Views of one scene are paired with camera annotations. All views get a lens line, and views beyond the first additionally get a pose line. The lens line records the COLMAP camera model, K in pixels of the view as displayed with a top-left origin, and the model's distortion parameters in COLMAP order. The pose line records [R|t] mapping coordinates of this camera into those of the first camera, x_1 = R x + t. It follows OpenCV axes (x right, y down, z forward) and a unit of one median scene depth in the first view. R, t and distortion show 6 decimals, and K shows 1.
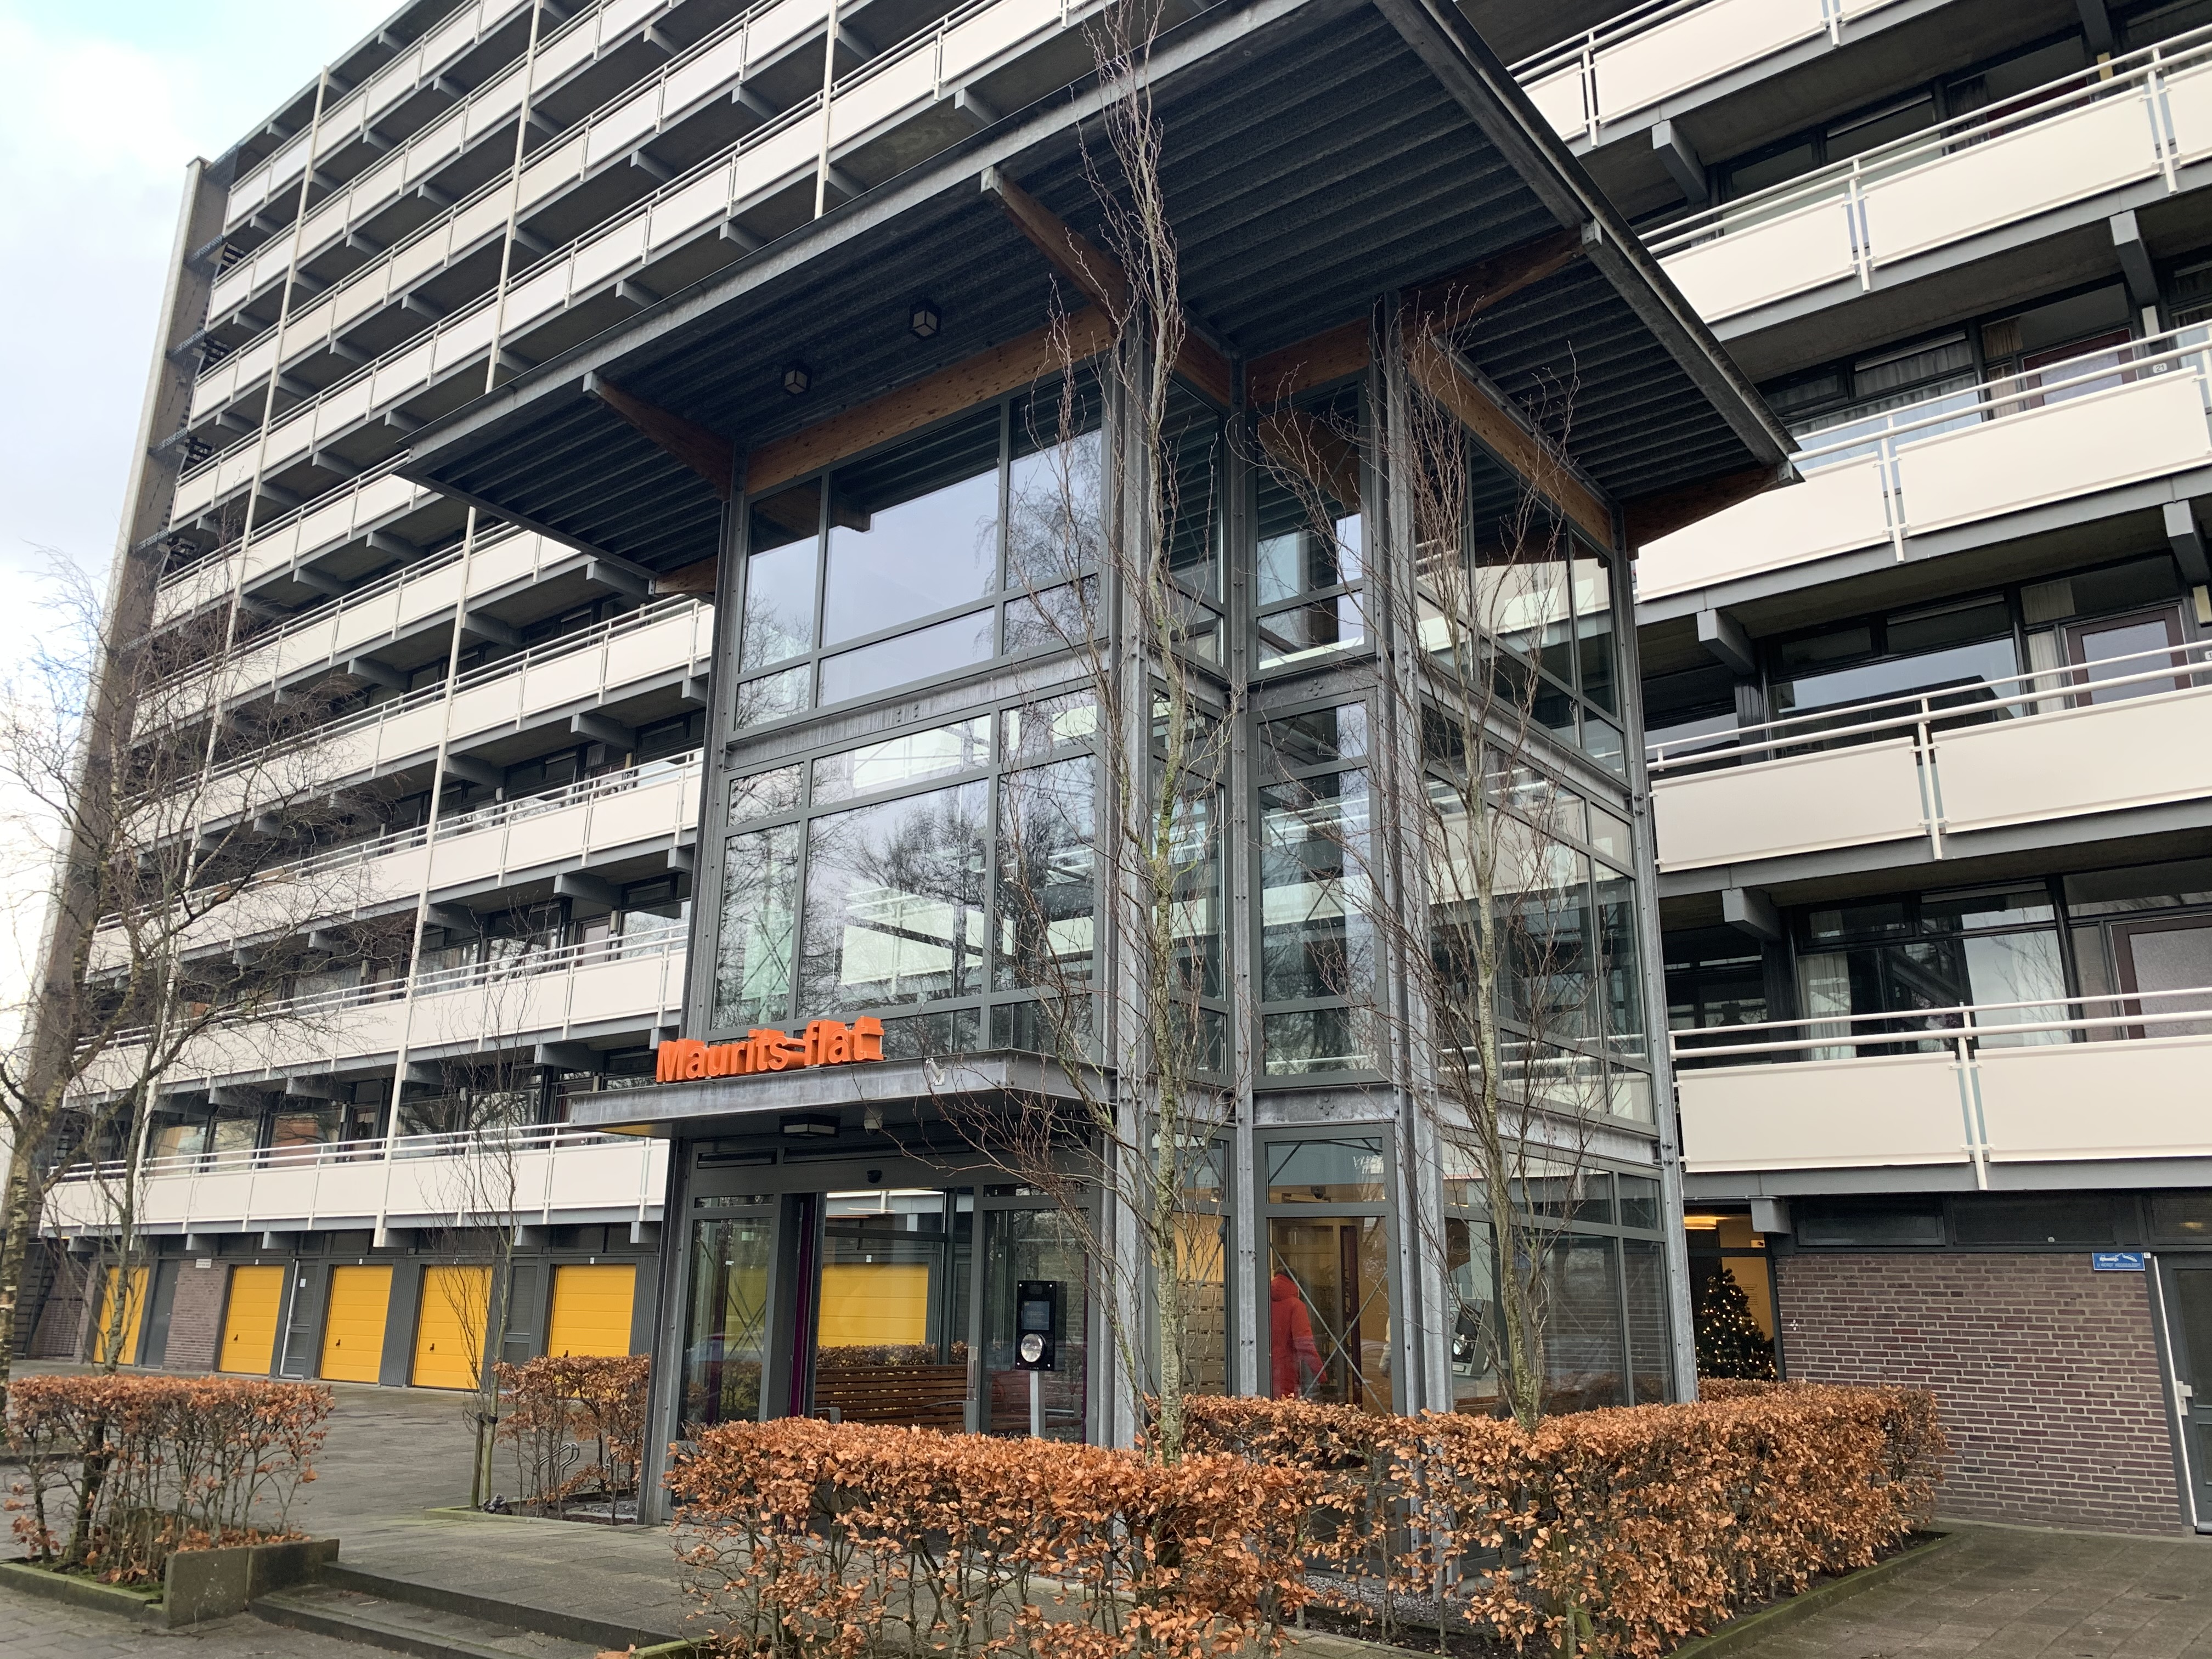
lens RADIAL K [[1694.5, 0, 1089.2], [0, 1694.5, 823.2], [0, 0, 1]] dist [0.006256, 0.002762]
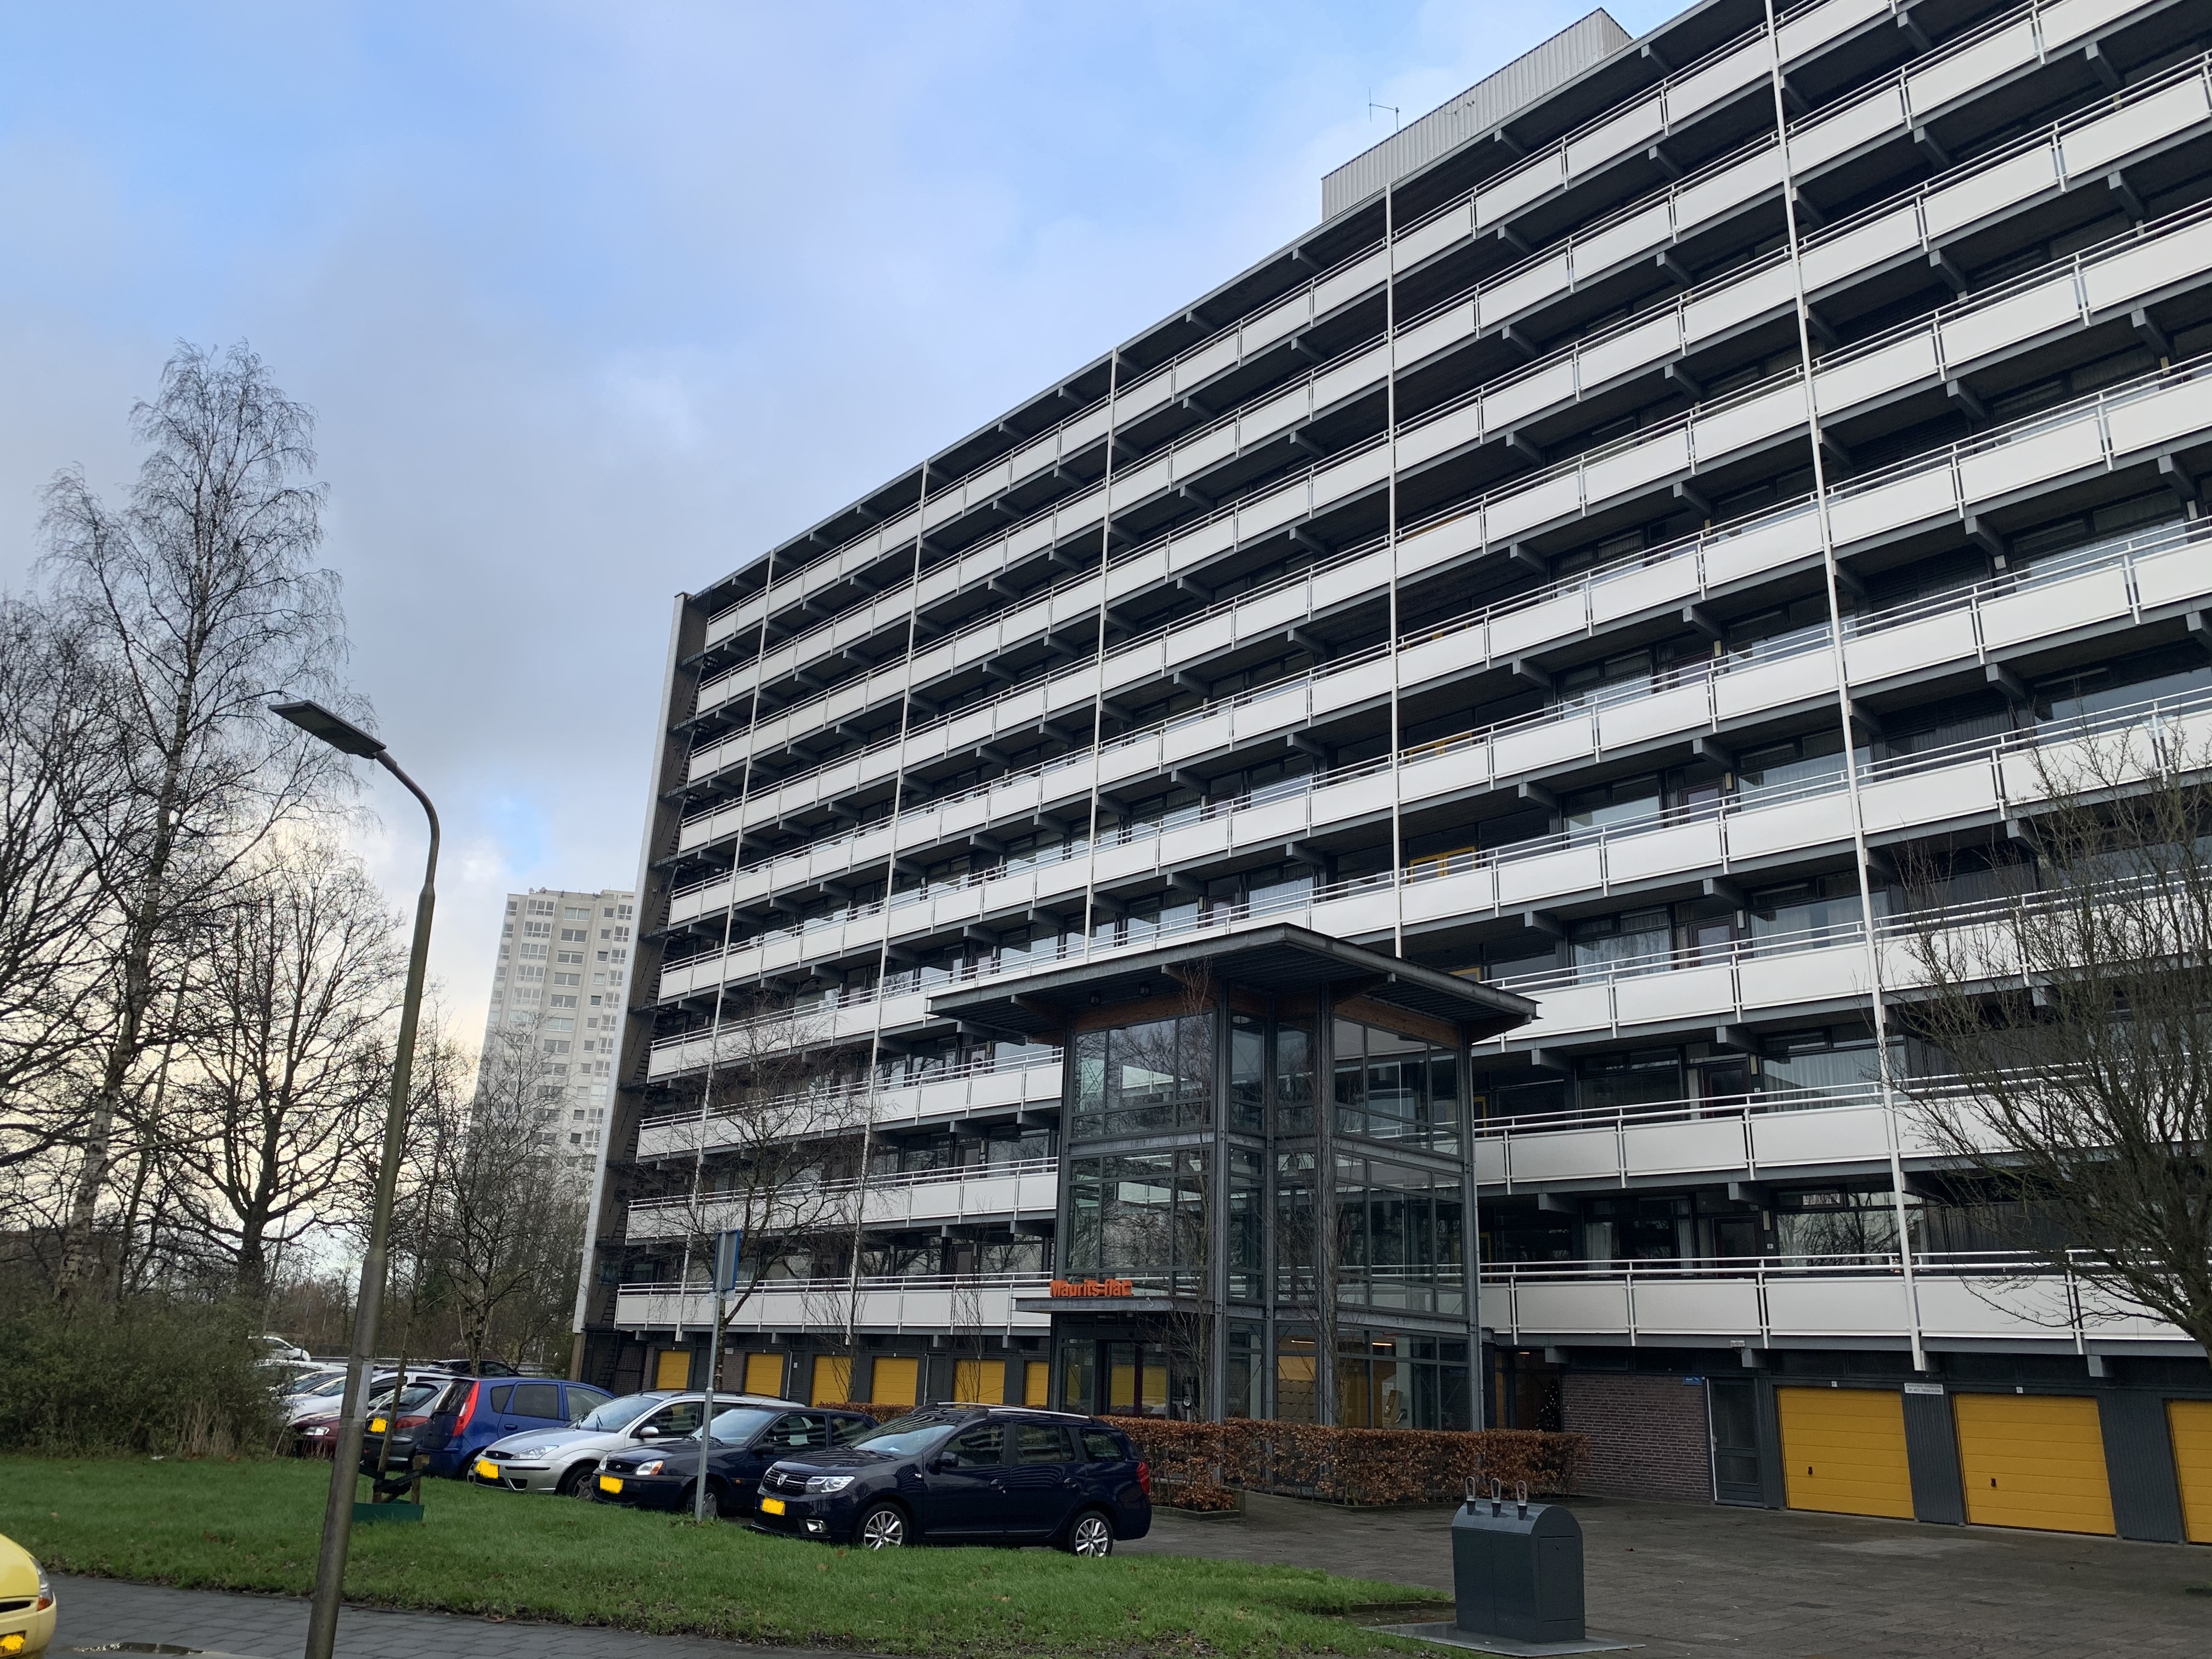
lens RADIAL K [[1694.5, 0, 1089.2], [0, 1694.5, 823.2], [0, 0, 1]] dist [0.006256, 0.002762]
pose [[0.986110, -0.027658, -0.163773, 0.109468], [0.019507, 0.998500, -0.051168, -0.189447], [0.164942, 0.047263, 0.985170, -0.687748]]
